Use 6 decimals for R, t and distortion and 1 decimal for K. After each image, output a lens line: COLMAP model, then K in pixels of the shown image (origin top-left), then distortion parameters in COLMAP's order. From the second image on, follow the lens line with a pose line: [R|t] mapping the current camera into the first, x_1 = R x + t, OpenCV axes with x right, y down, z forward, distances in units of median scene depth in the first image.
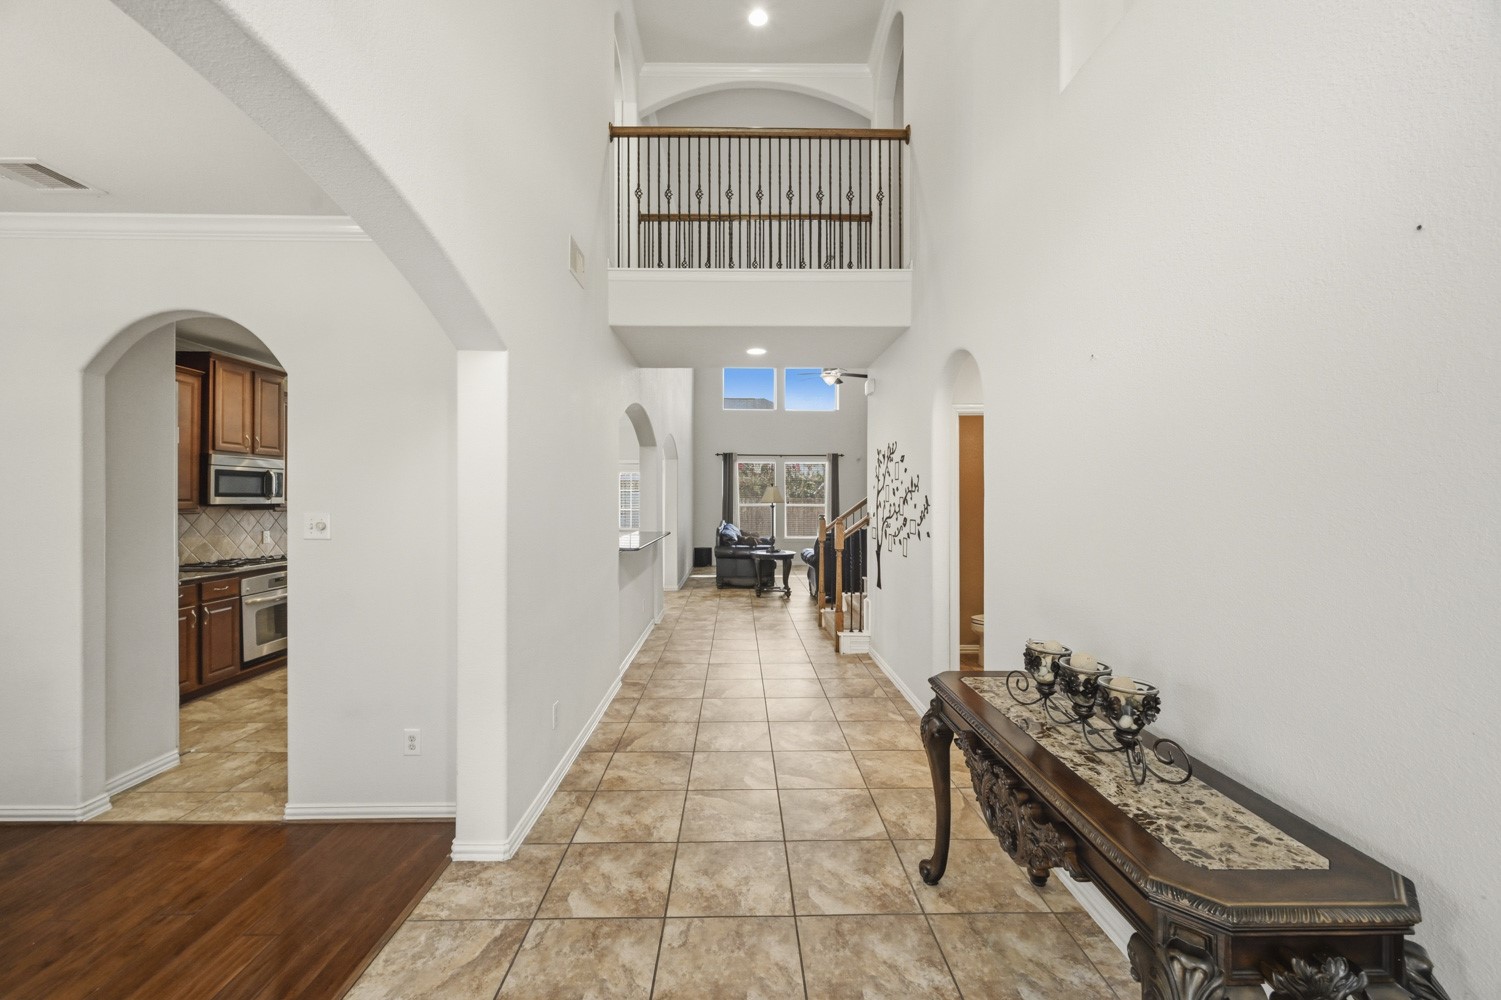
lens RADIAL K [[605.5, 0, 748.9], [0, 605.5, 499.4], [0, 0, 1]] dist [0.001218, 0.000111]
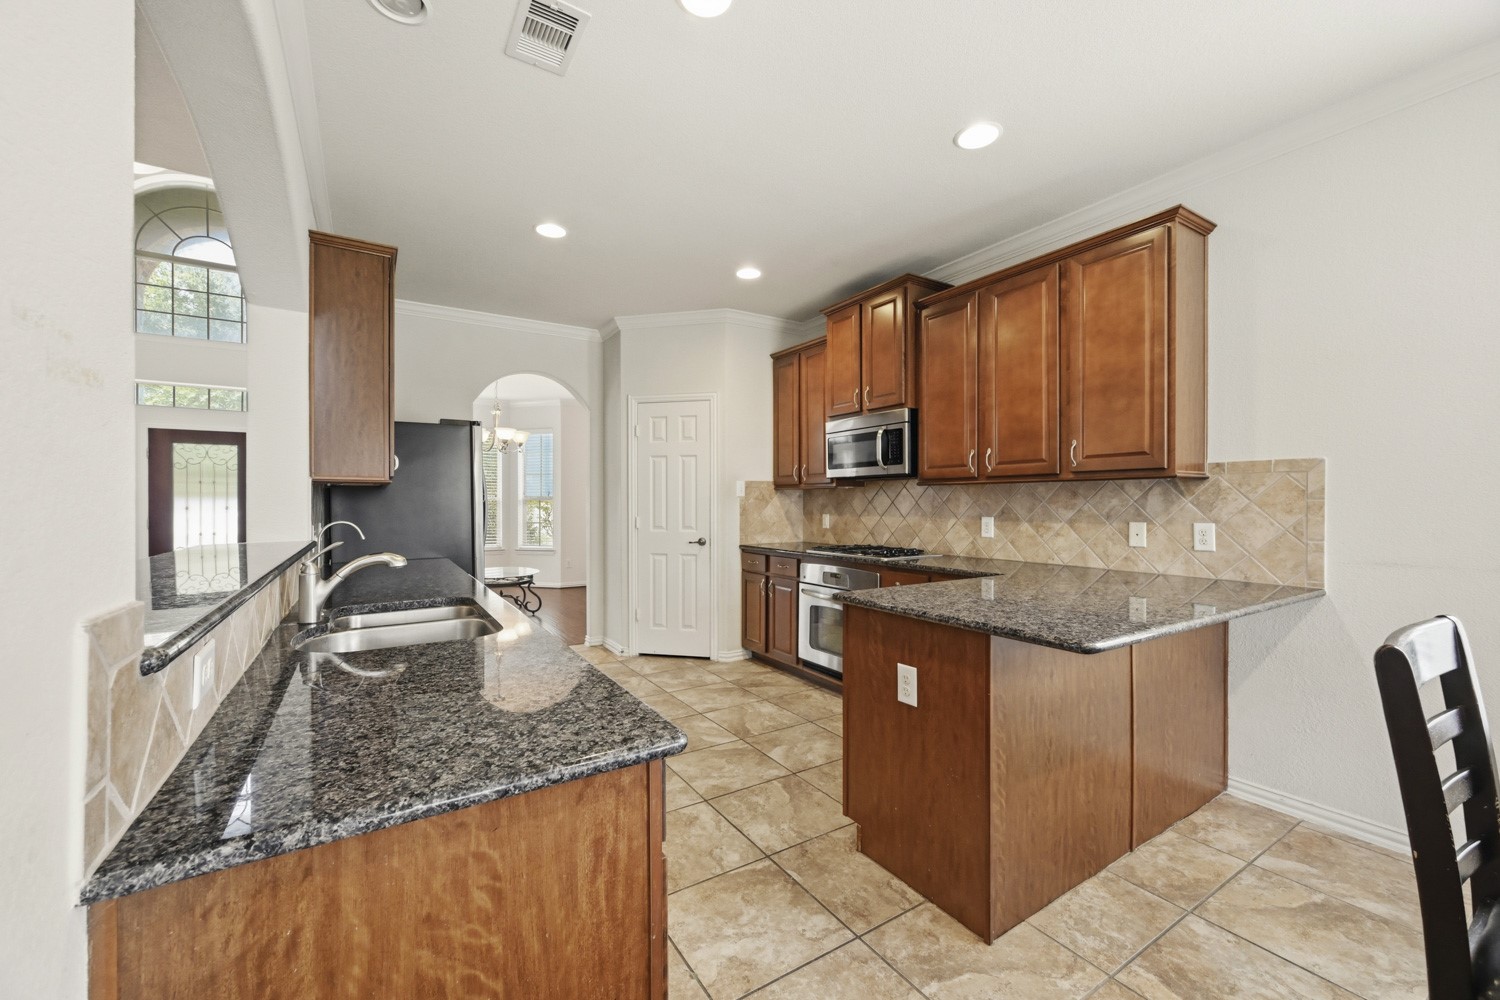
lens RADIAL K [[605.1, 0, 748.4], [0, 605.1, 502.0], [0, 0, 1]] dist [0.001218, 0.000111]
pose [[-0.859224, -0.000183, -0.511599, -0.301025], [0.001389, 0.999995, -0.002691, 0.042465], [0.511597, -0.003023, -0.859220, 1.599676]]
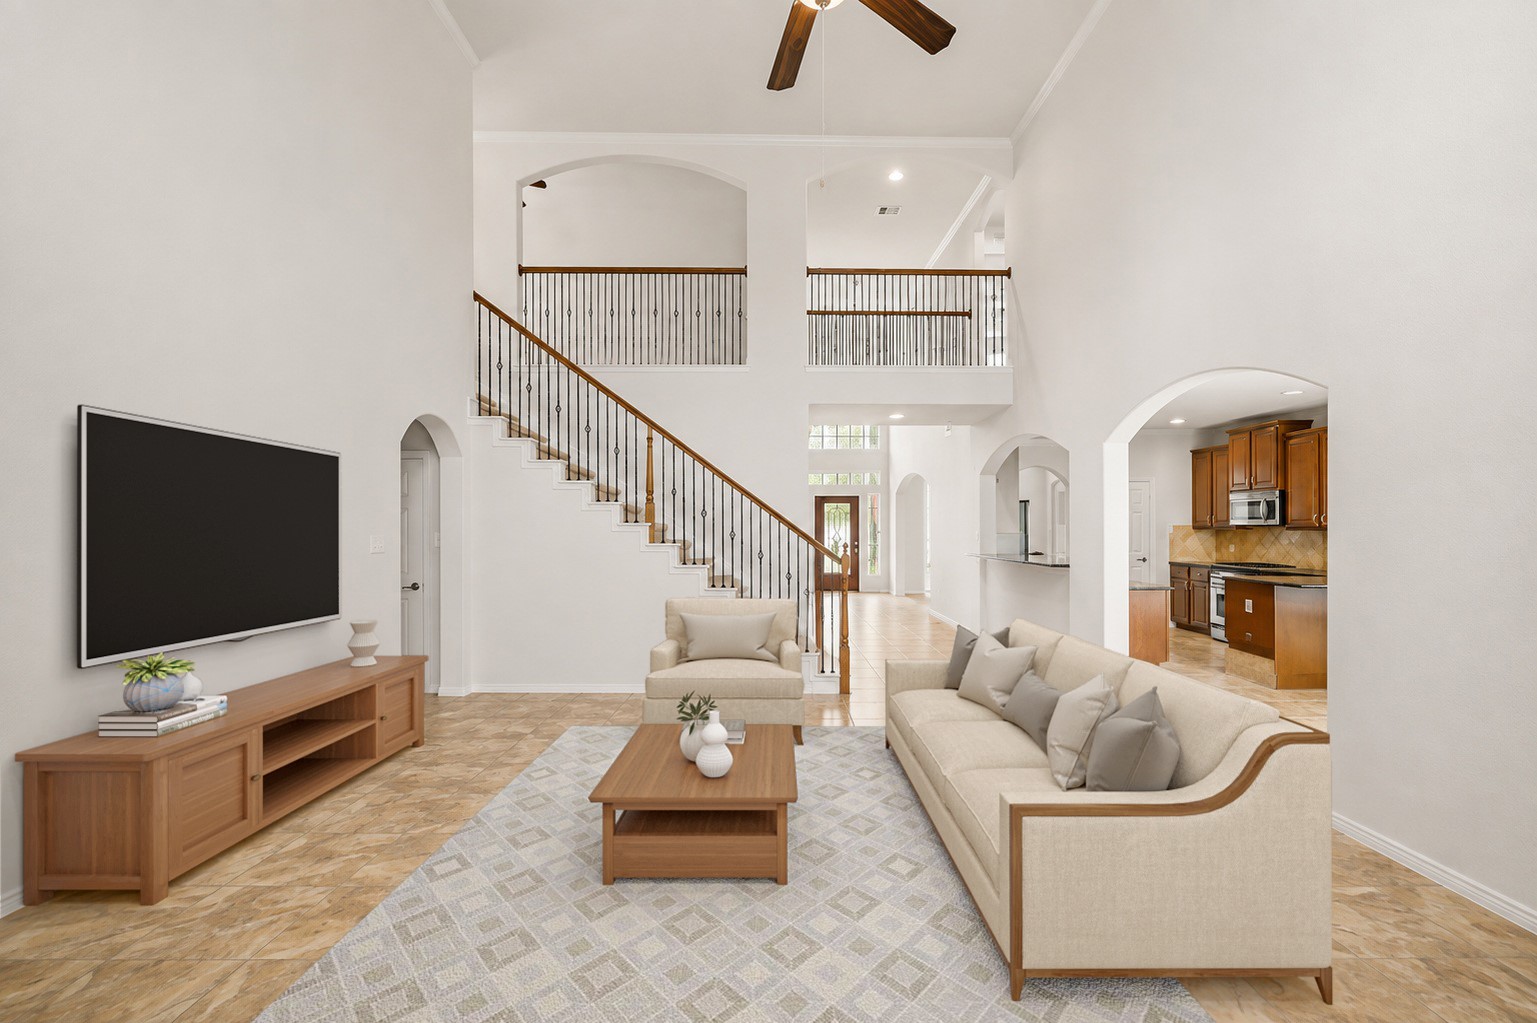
lens RADIAL K [[620.0, 0, 774.5], [0, 620.0, 523.9], [0, 0, 1]] dist [0.001218, 0.000111]
pose [[-0.999874, 0.001029, 0.015855, 0.281058], [0.000946, 0.999986, -0.005238, 0.011695], [-0.015860, -0.005223, -0.999861, 2.494635]]
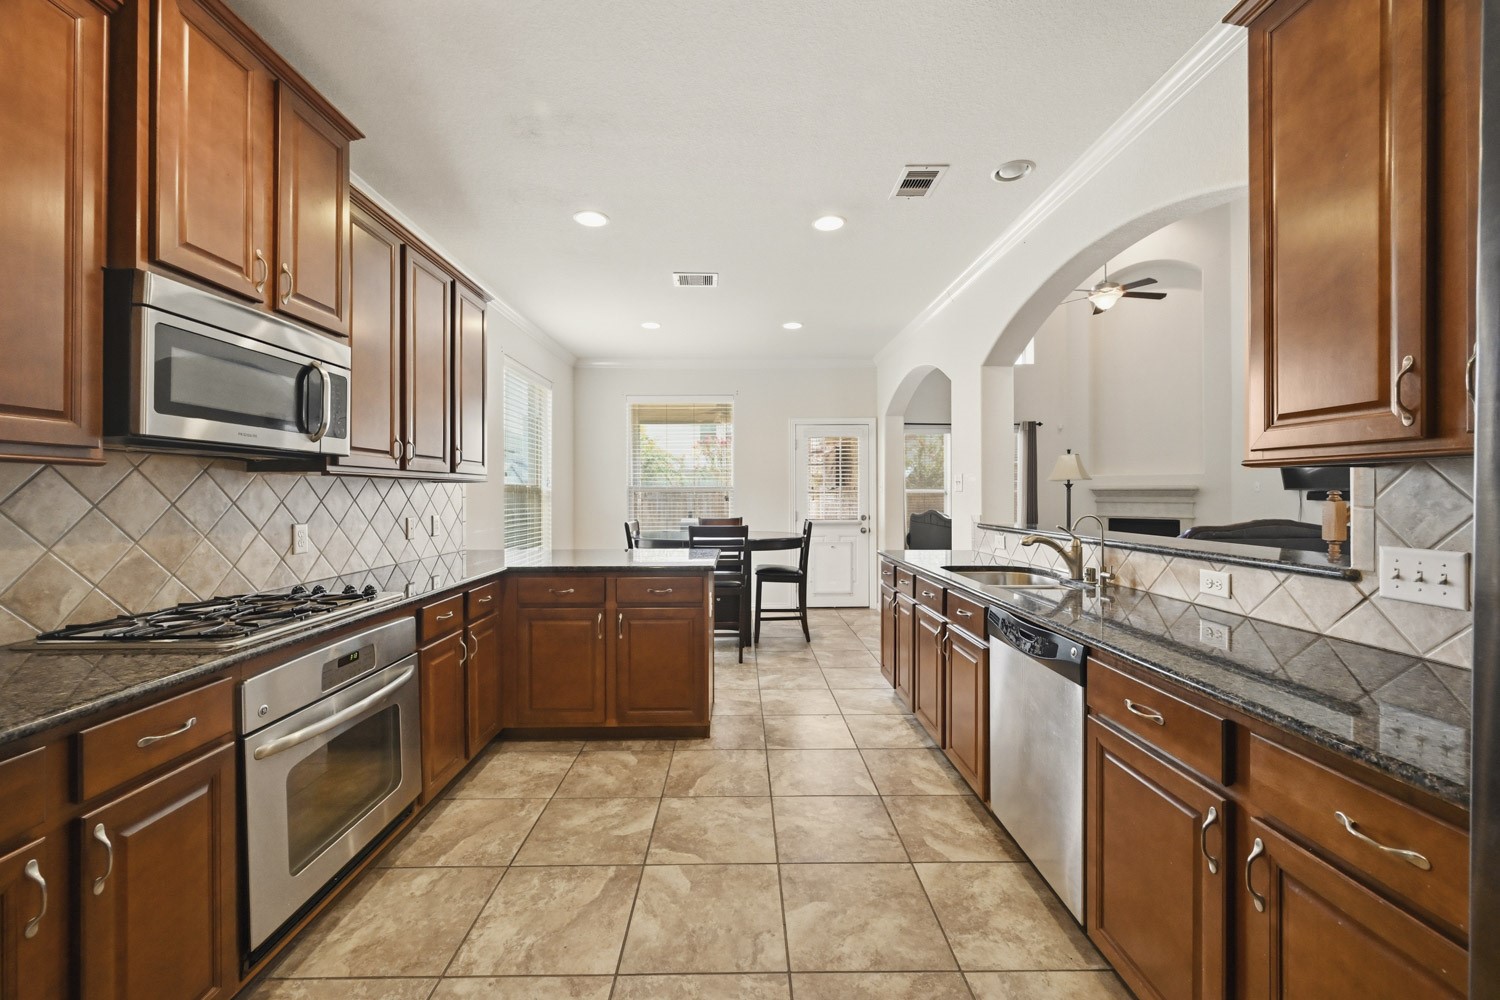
lens RADIAL K [[605.1, 0, 748.7], [0, 605.1, 495.9], [0, 0, 1]] dist [0.001218, 0.000111]
pose [[0.999998, -0.000842, -0.001688, -0.543174], [0.000845, 0.999998, 0.001875, 0.035891], [0.001686, -0.001877, 0.999997, 0.649280]]
